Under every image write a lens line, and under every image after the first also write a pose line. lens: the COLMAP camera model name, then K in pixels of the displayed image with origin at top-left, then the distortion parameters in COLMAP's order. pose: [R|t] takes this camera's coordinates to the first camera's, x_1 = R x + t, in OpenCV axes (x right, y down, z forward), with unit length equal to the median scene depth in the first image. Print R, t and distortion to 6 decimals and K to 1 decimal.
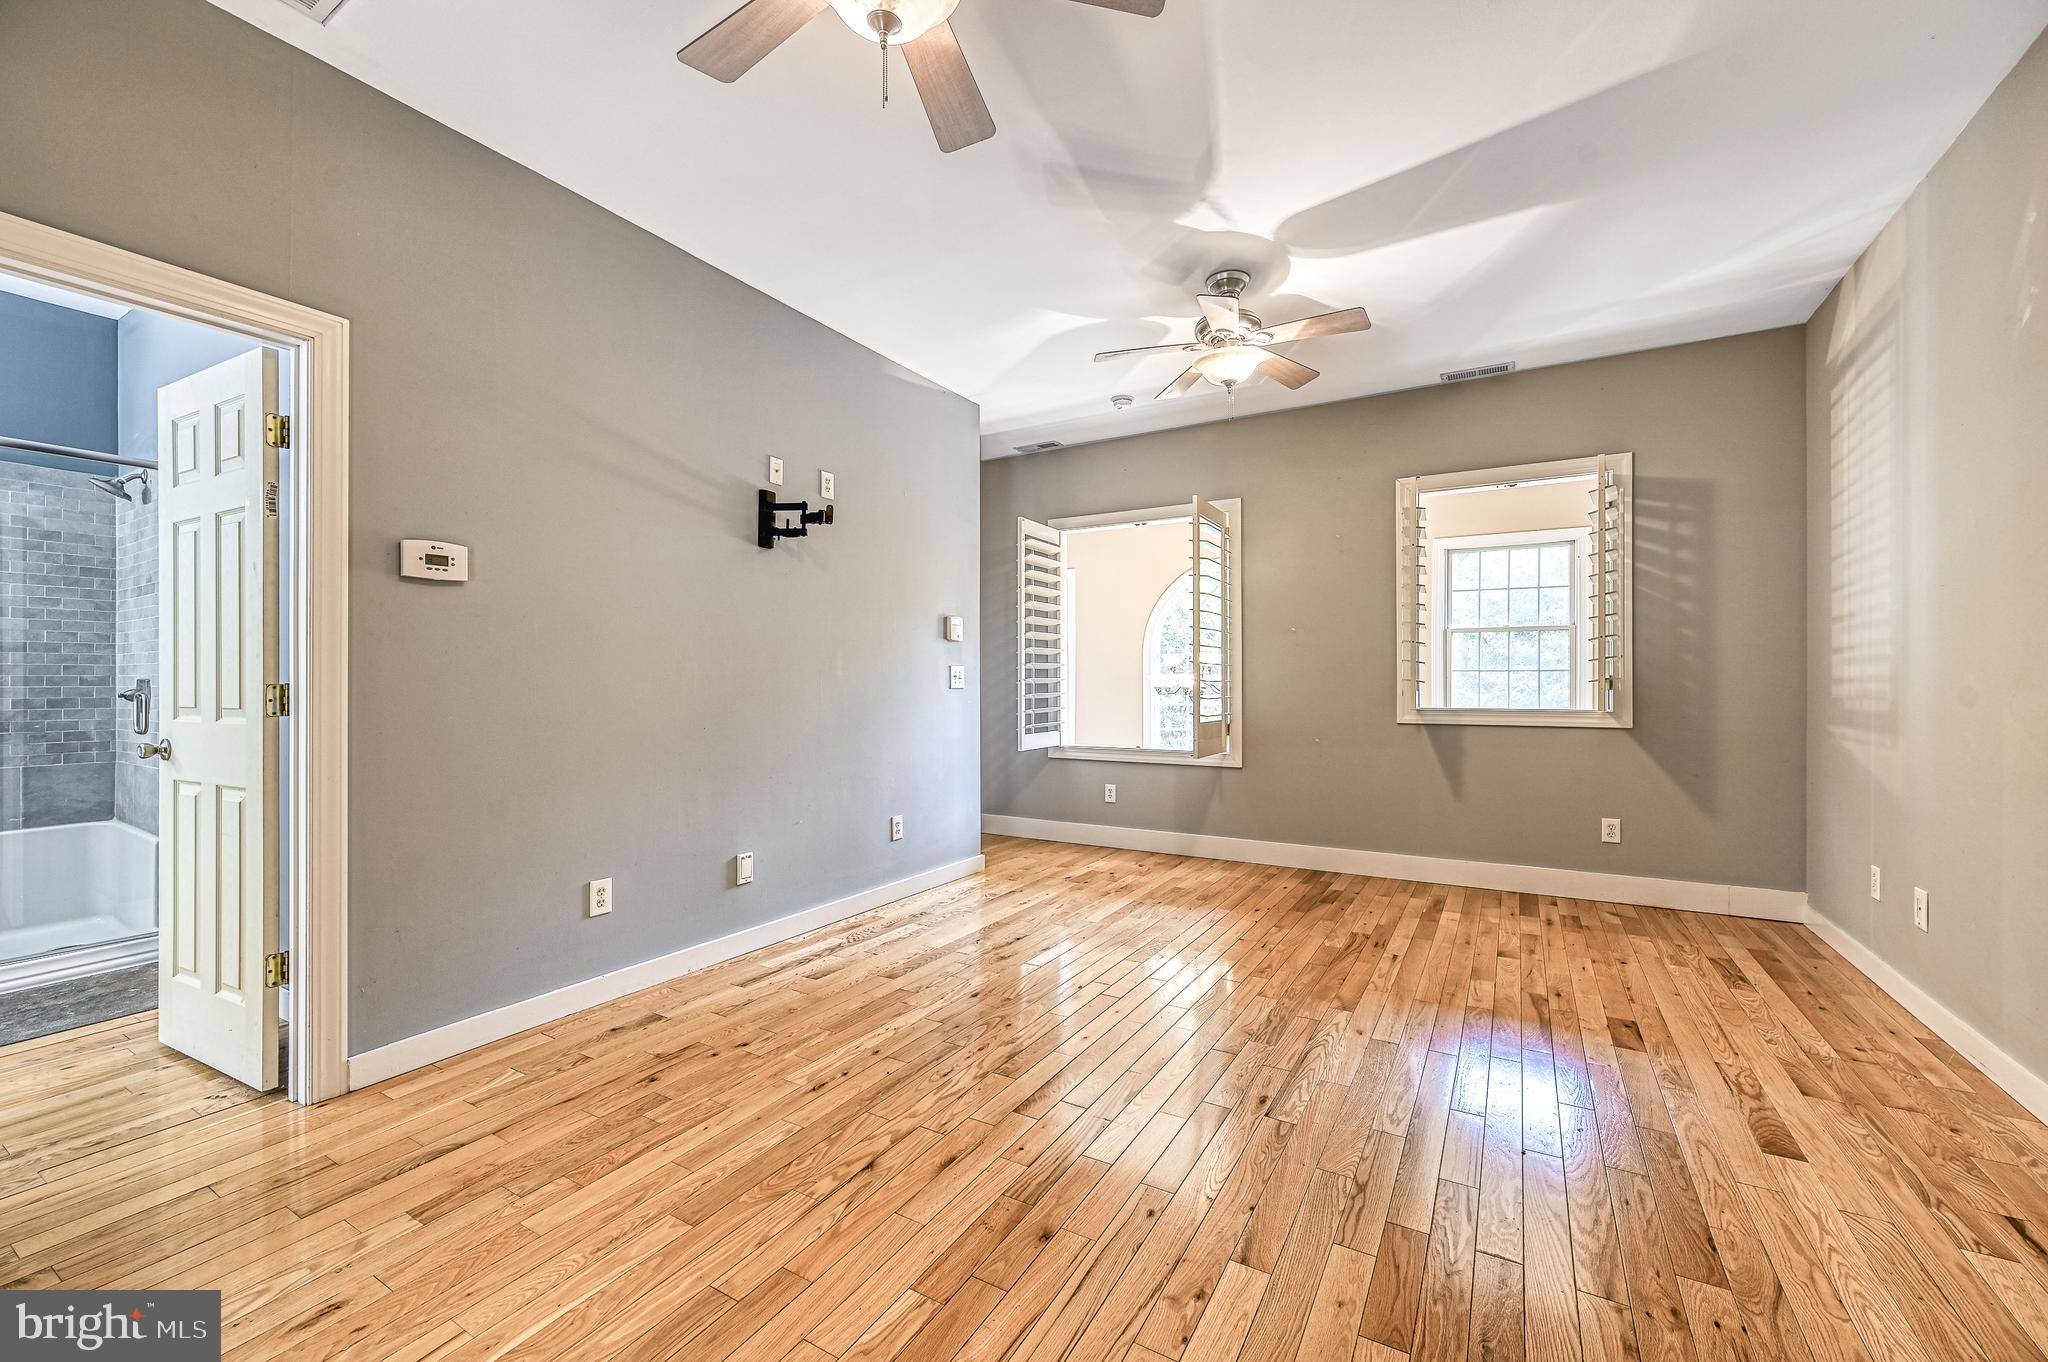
lens RADIAL K [[824.6, 0, 1028.0], [0, 824.6, 682.1], [0, 0, 1]] dist [-0.000282, 0.000201]
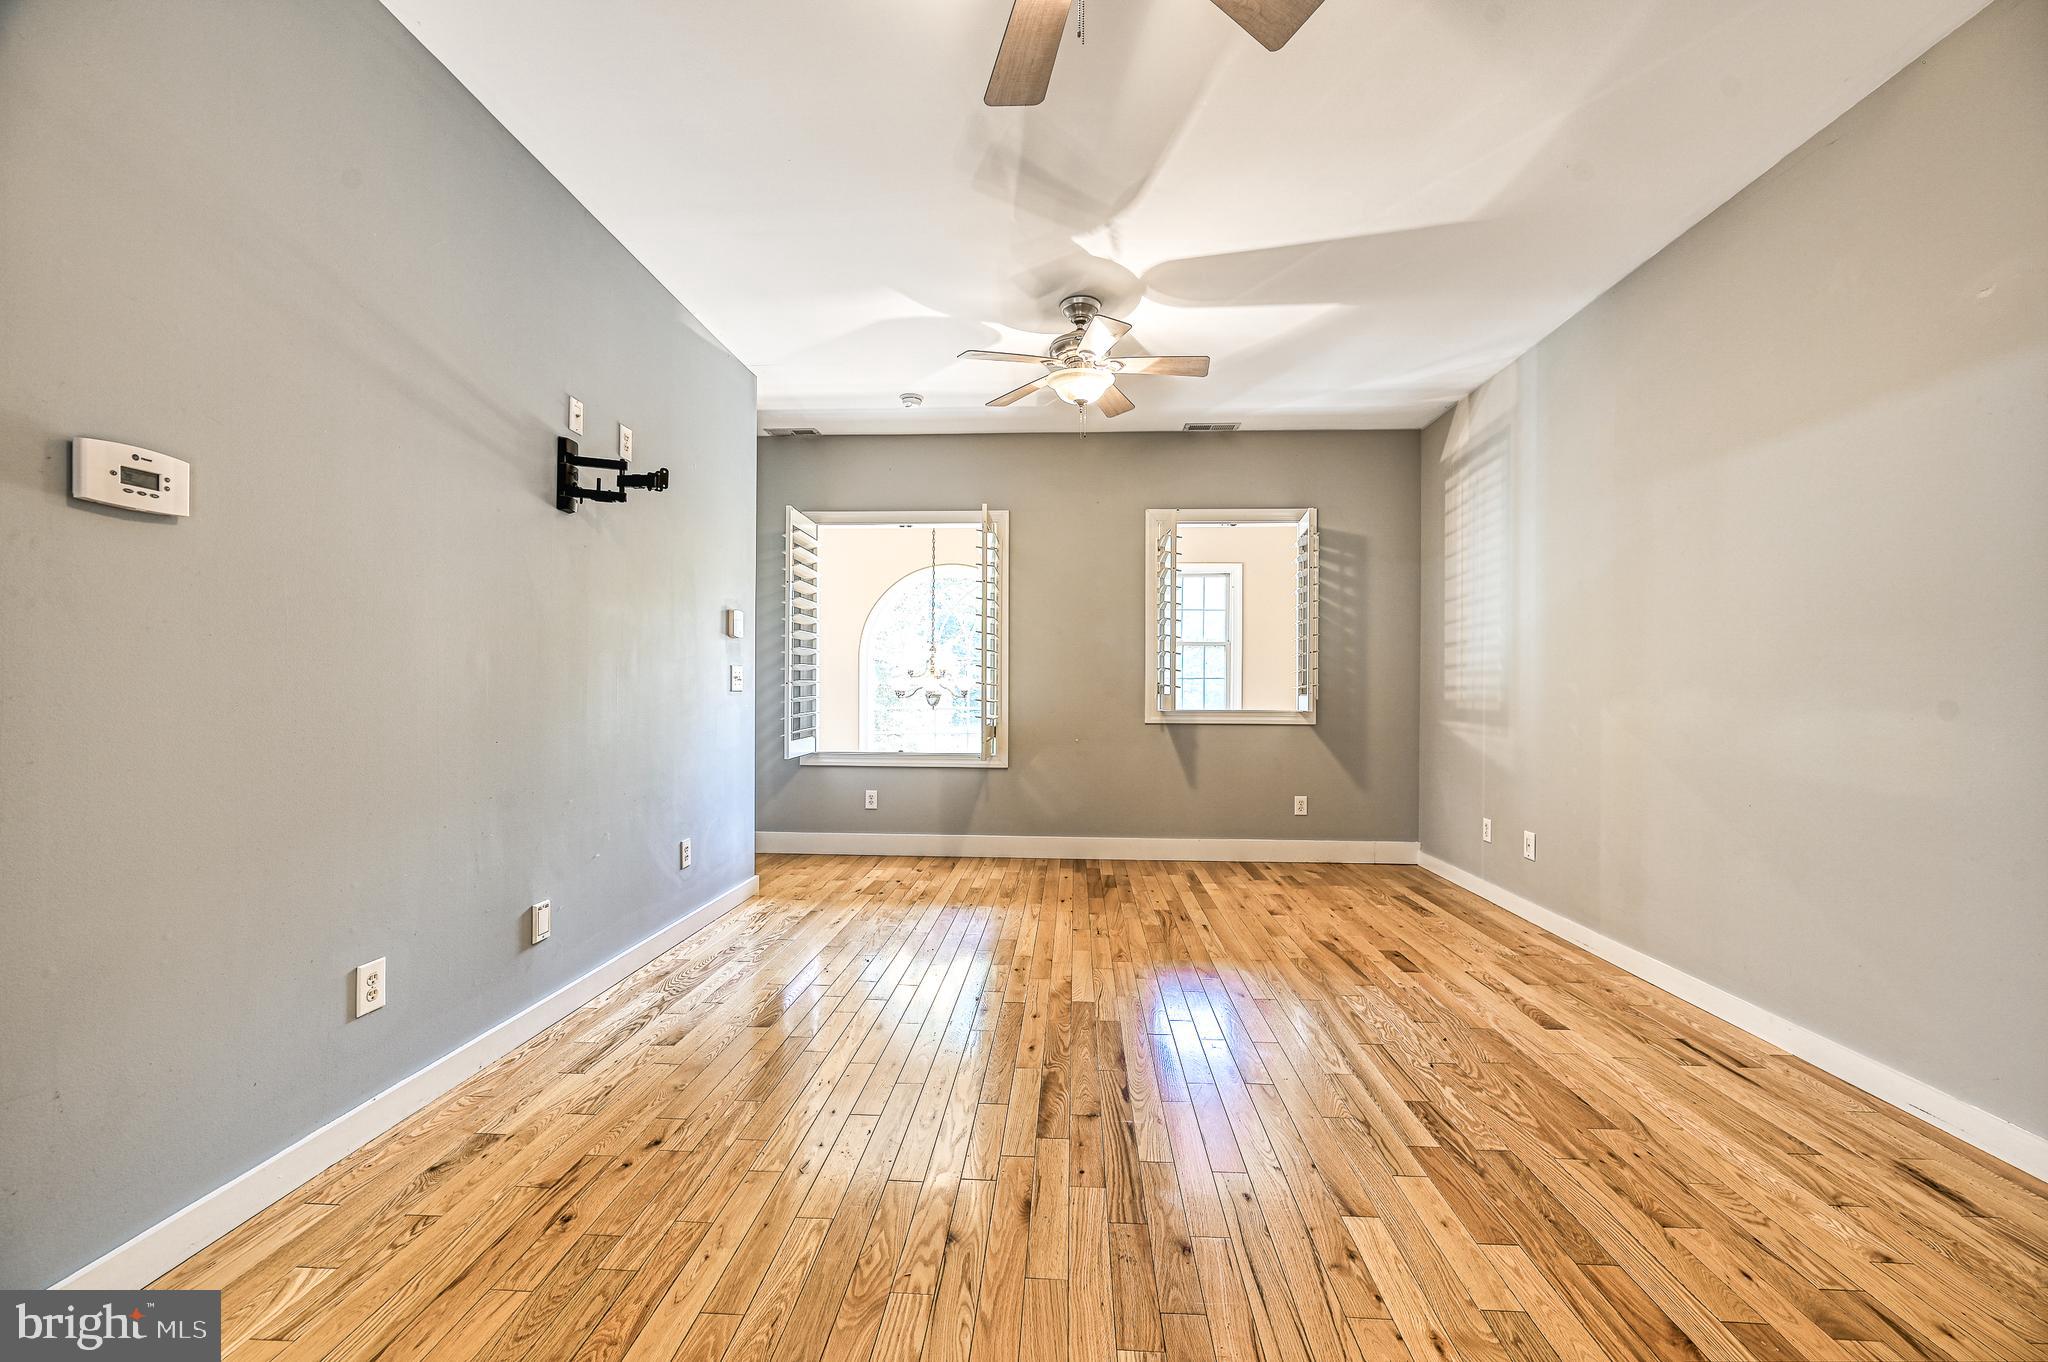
lens RADIAL K [[808.4, 0, 1029.4], [0, 808.4, 684.7], [0, 0, 1]] dist [-0.000628, 0.000320]
pose [[0.887068, 0.008117, 0.461567, -0.284181], [-0.007294, 0.999967, -0.003567, 0.002319], [-0.461581, -0.000202, 0.887098, 0.111275]]
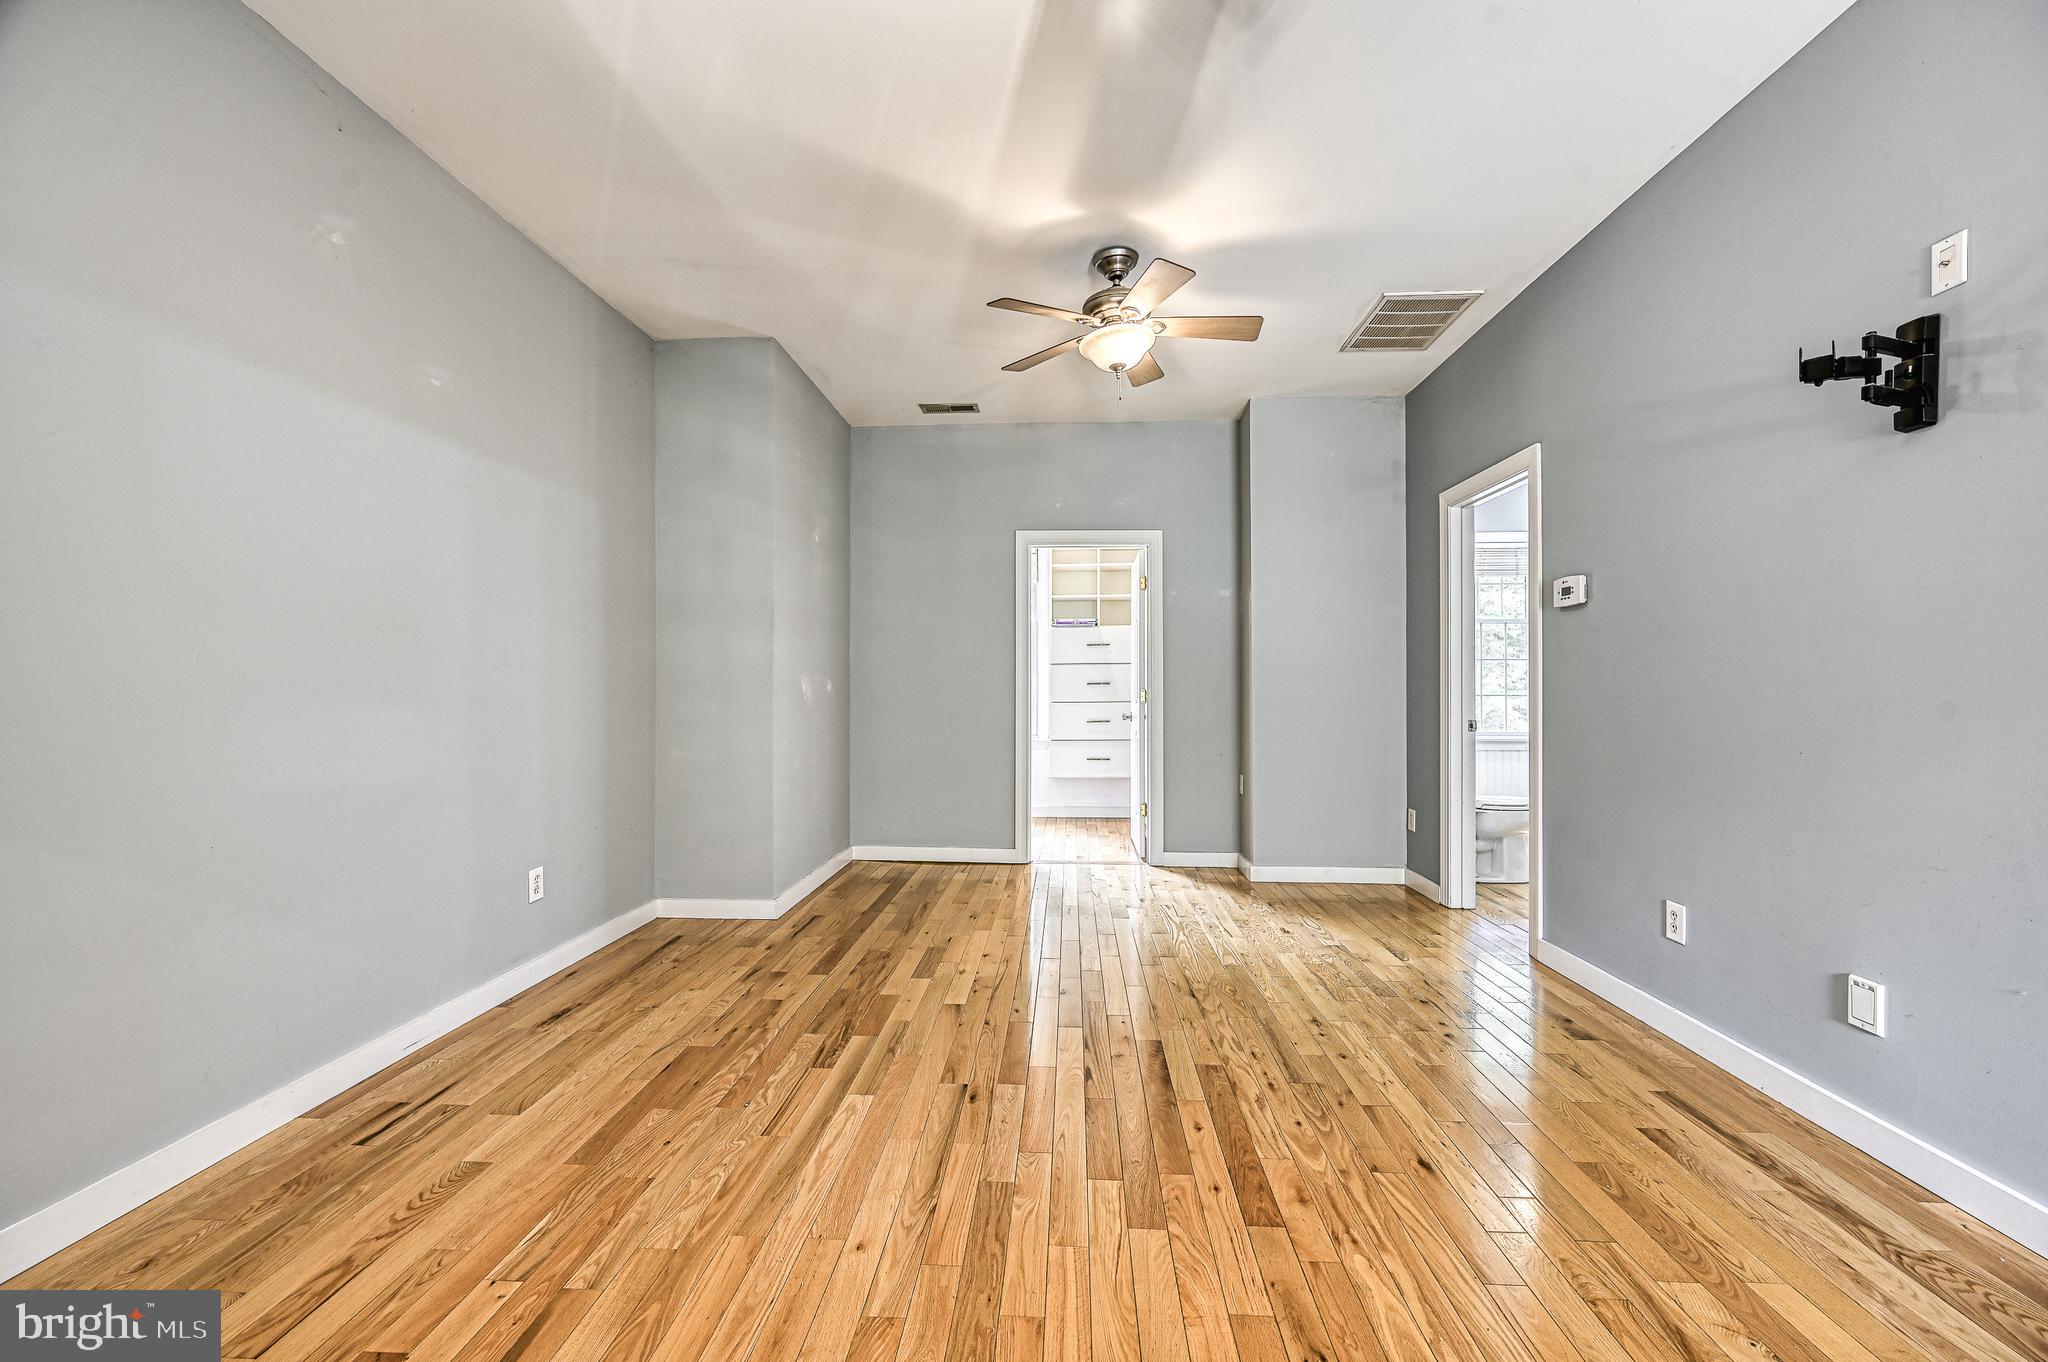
lens RADIAL K [[808.4, 0, 1029.4], [0, 808.4, 684.7], [0, 0, 1]] dist [-0.000628, 0.000320]
pose [[-0.885994, -0.000313, -0.463697, 0.433595], [0.002474, 0.999982, -0.005402, 0.002771], [0.463690, -0.005933, -0.885977, 1.213631]]
